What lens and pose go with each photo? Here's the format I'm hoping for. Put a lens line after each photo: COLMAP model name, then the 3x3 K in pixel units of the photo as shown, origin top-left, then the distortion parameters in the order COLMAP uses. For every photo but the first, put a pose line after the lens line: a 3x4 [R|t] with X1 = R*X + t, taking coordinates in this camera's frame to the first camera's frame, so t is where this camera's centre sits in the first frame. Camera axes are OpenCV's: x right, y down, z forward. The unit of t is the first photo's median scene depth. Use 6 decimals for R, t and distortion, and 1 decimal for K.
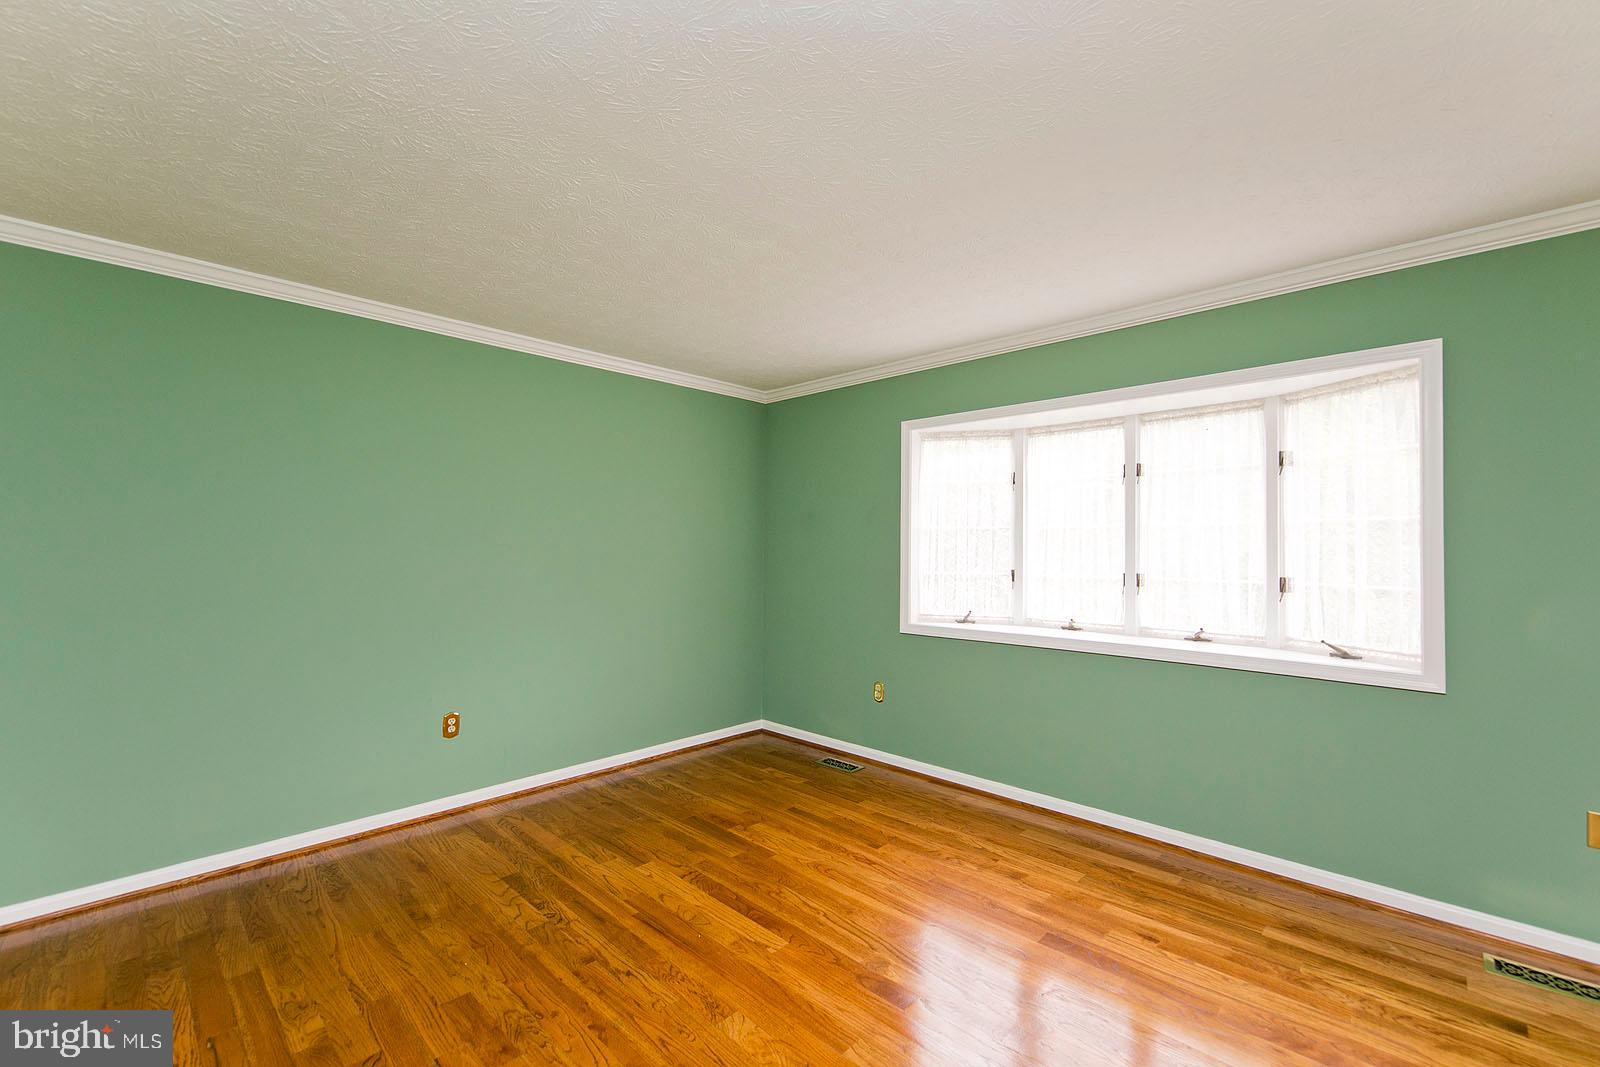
lens RADIAL K [[679.4, 0, 796.4], [0, 679.4, 523.6], [0, 0, 1]] dist [0.001487, -0.001536]
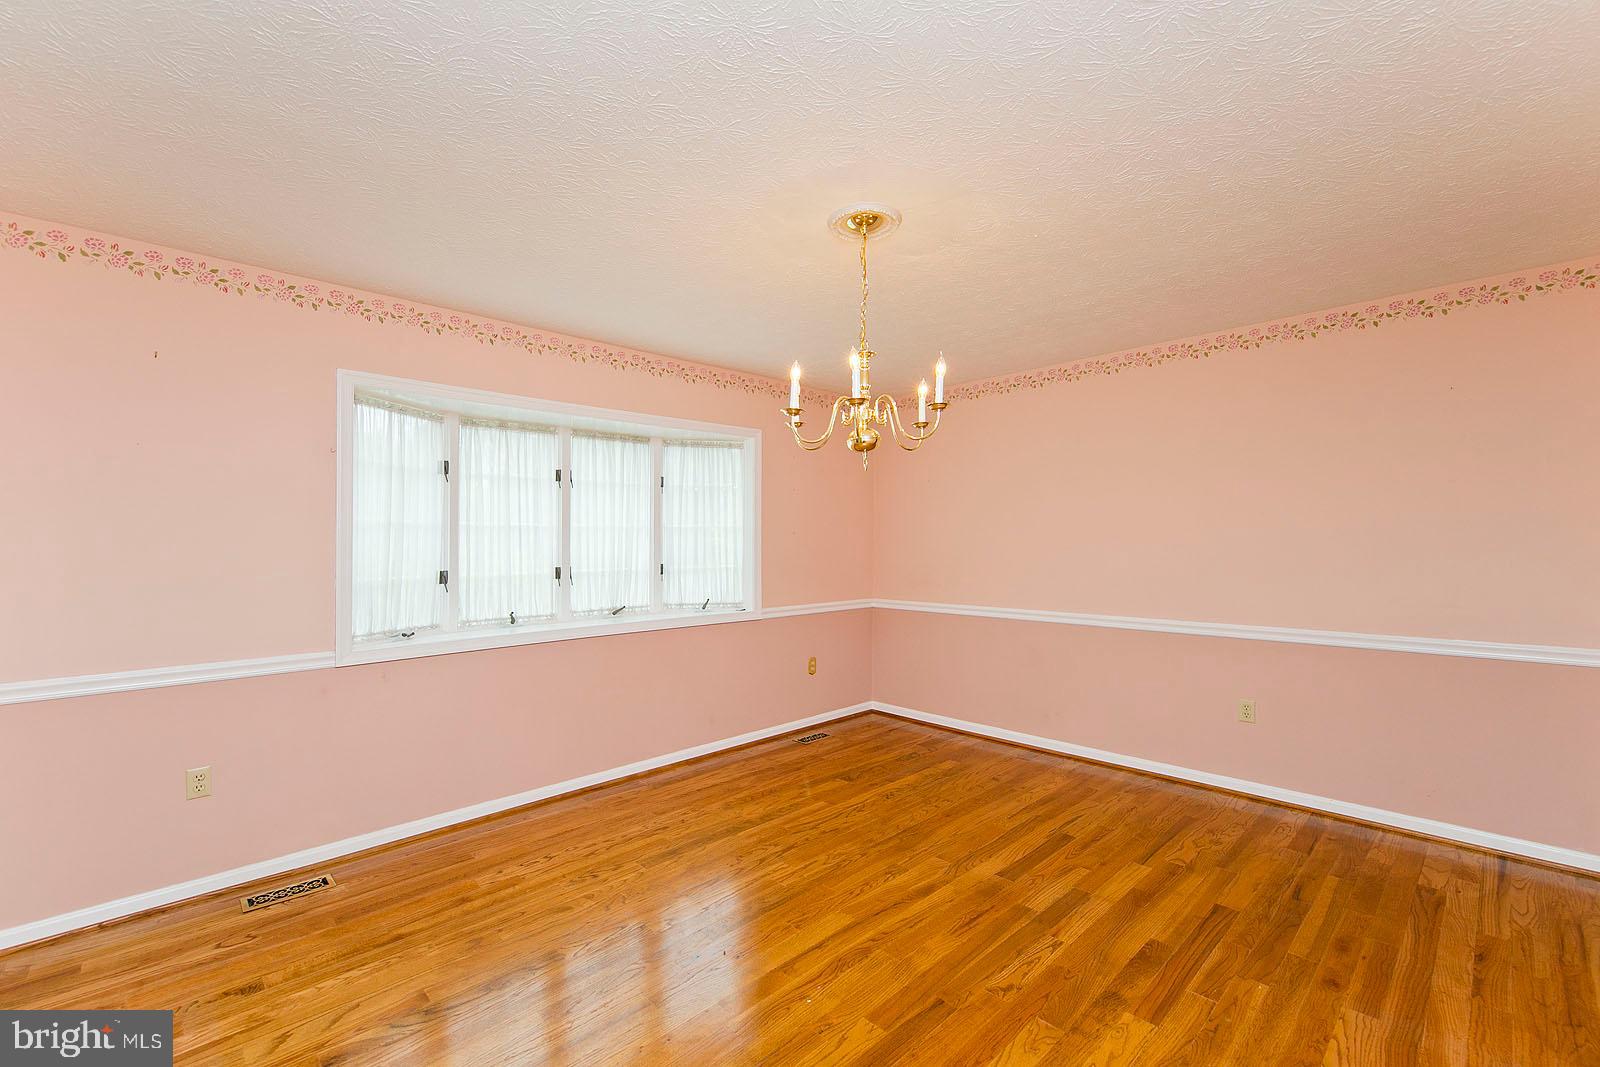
lens RADIAL K [[679.4, 0, 785.5], [0, 679.4, 545.4], [0, 0, 1]] dist [0.001487, -0.001536]
pose [[0.029931, -0.008394, 0.999517, -0.694374], [-0.021506, 0.999728, 0.009040, 0.020489], [-0.999321, -0.021766, 0.029742, 0.661838]]
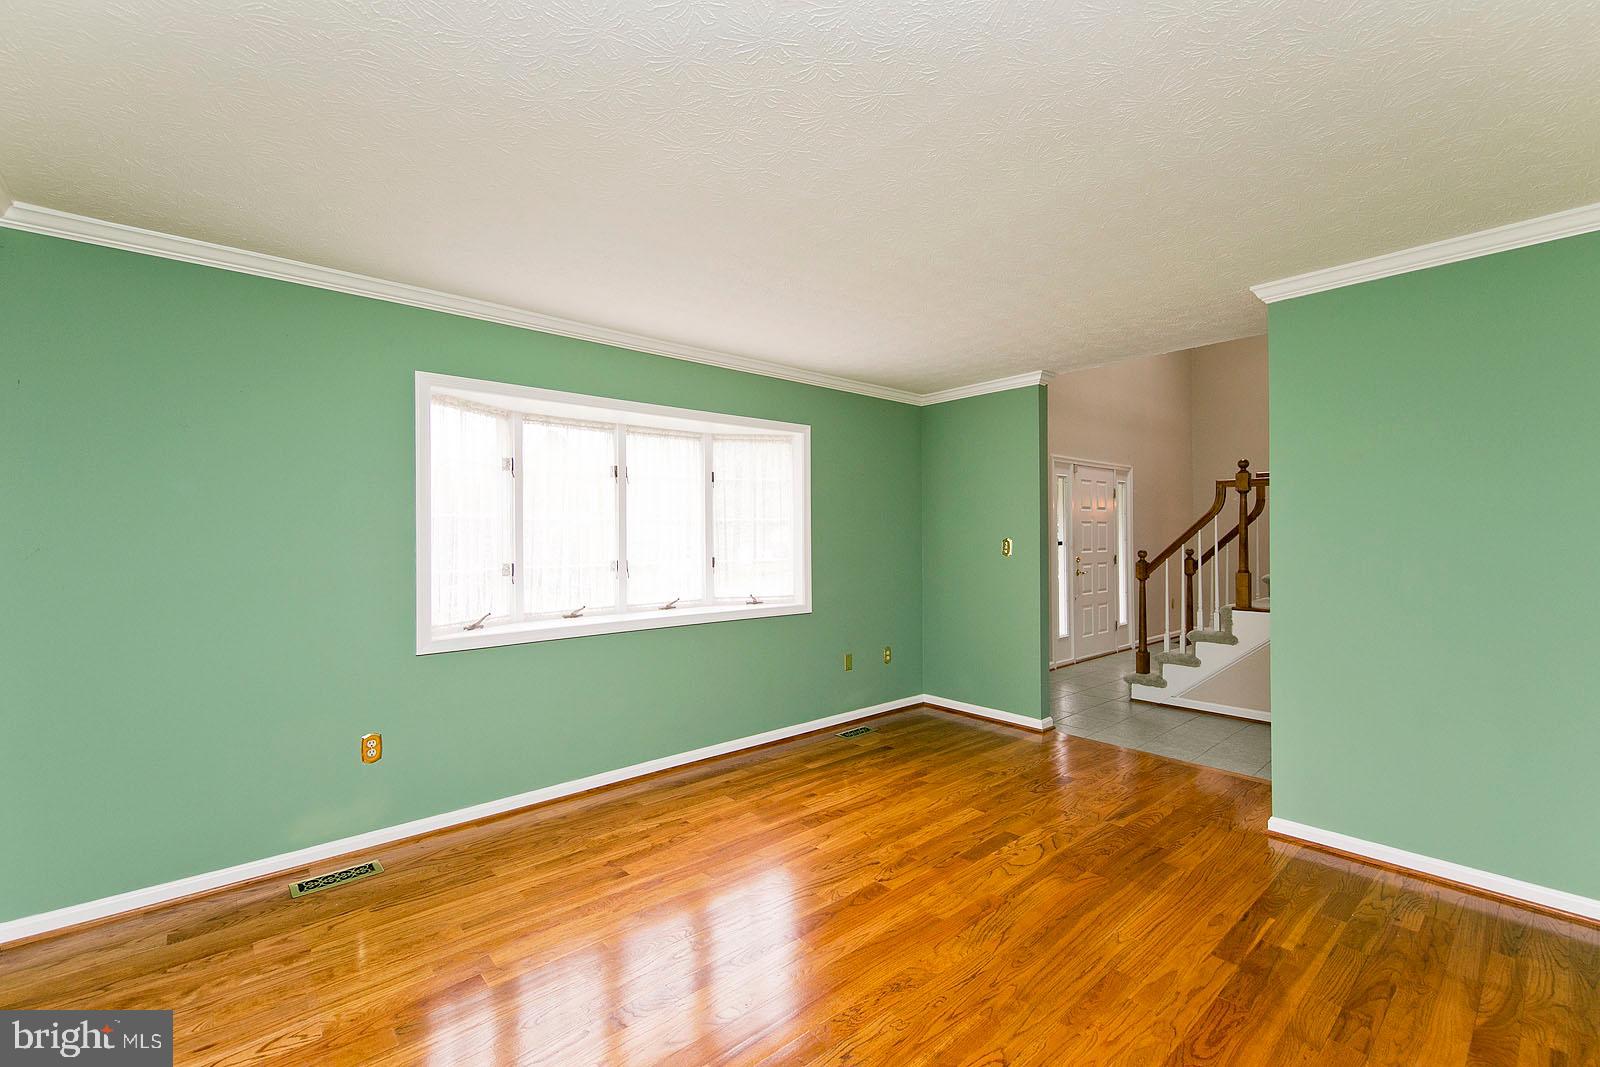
lens RADIAL K [[679.4, 0, 802.1], [0, 679.4, 534.1], [0, 0, 1]] dist [0.001487, -0.001536]
pose [[0.064230, 0.000197, 0.997935, -0.714074], [-0.025625, 0.999671, 0.001452, 0.020889], [-0.997606, -0.025665, 0.064214, 0.680628]]
